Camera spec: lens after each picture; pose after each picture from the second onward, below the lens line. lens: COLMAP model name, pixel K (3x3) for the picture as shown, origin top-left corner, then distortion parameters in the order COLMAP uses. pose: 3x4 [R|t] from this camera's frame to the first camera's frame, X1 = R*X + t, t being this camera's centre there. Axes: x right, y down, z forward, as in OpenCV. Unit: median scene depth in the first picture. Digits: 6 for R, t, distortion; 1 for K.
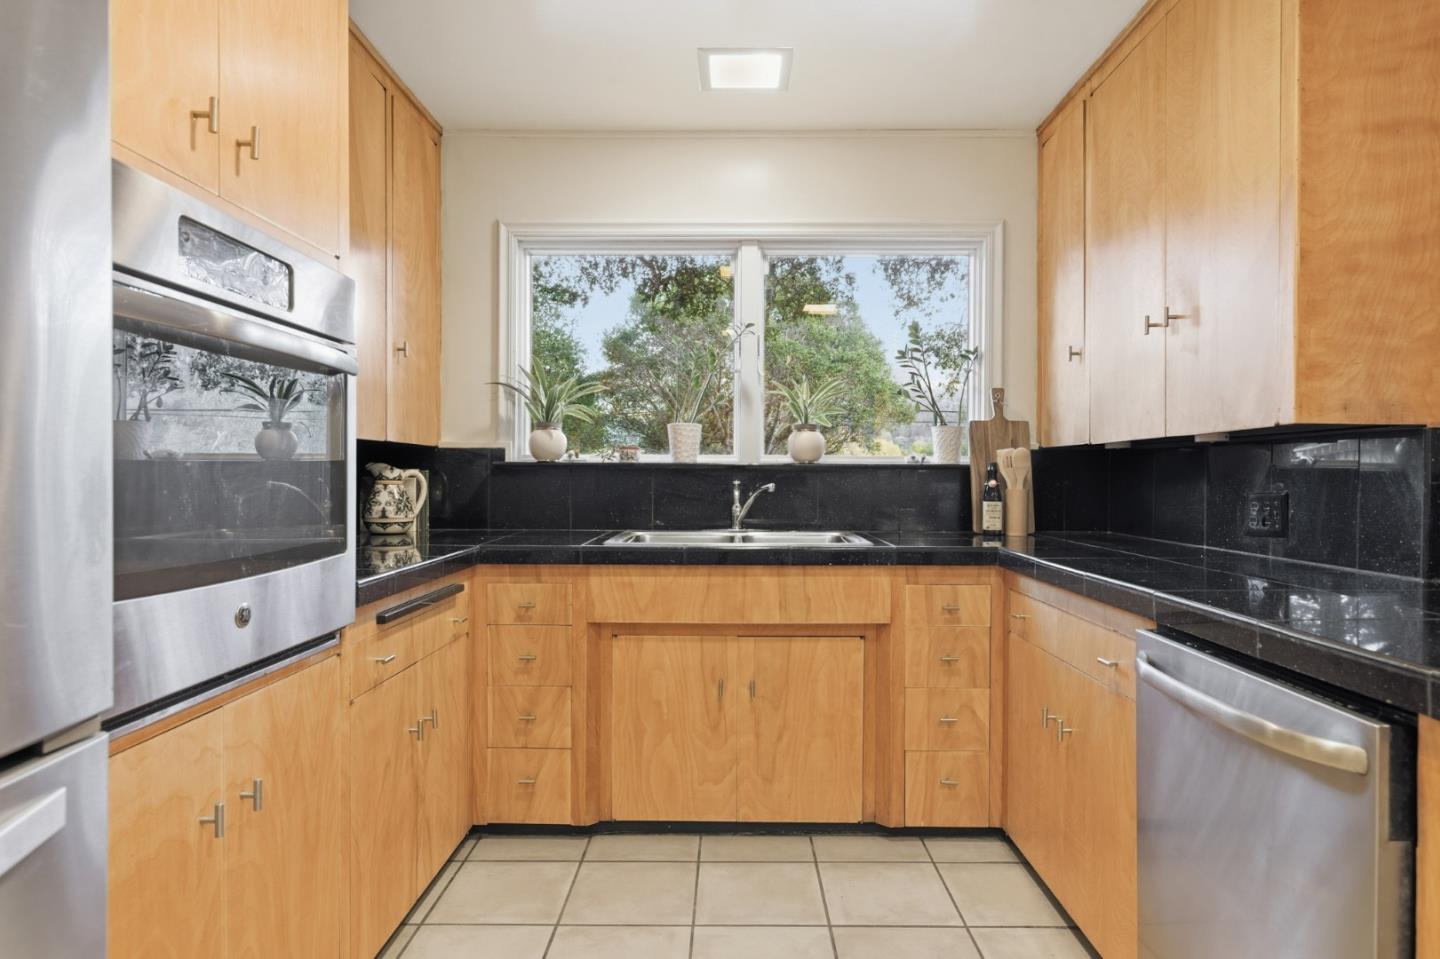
lens RADIAL K [[836.1, 0, 732.7], [0, 836.1, 480.9], [0, 0, 1]] dist [-0.001983, 0.001011]
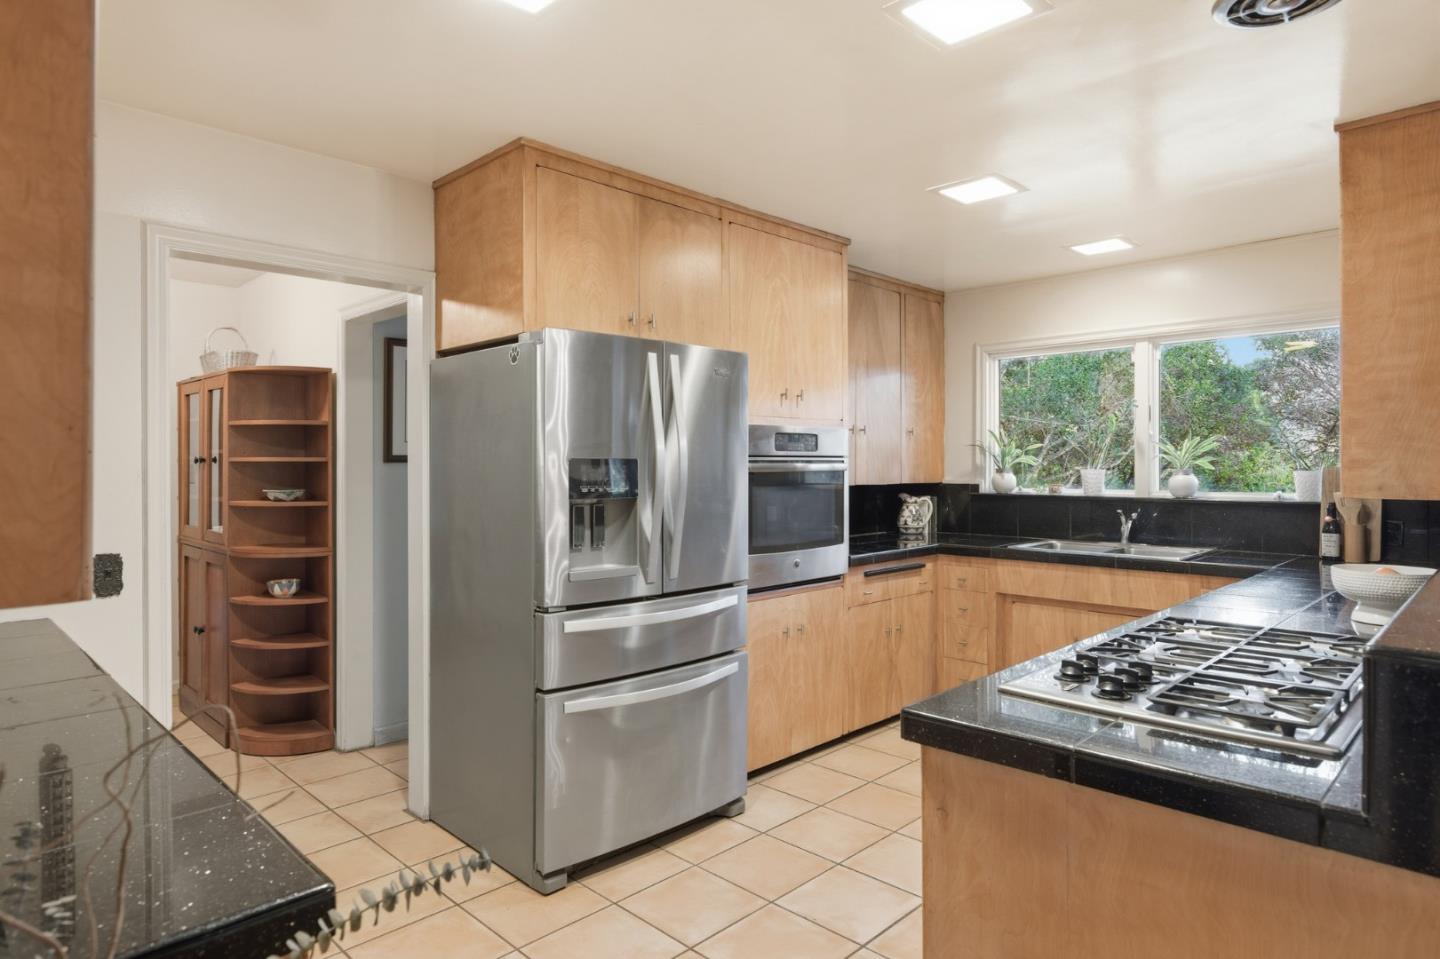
lens RADIAL K [[836.1, 0, 732.7], [0, 836.1, 480.9], [0, 0, 1]] dist [-0.001983, 0.001011]
pose [[0.721523, 0.008618, -0.692337, 0.611747], [-0.002051, 0.999945, 0.010310, -0.074633], [0.692388, -0.006019, 0.721500, -0.600084]]
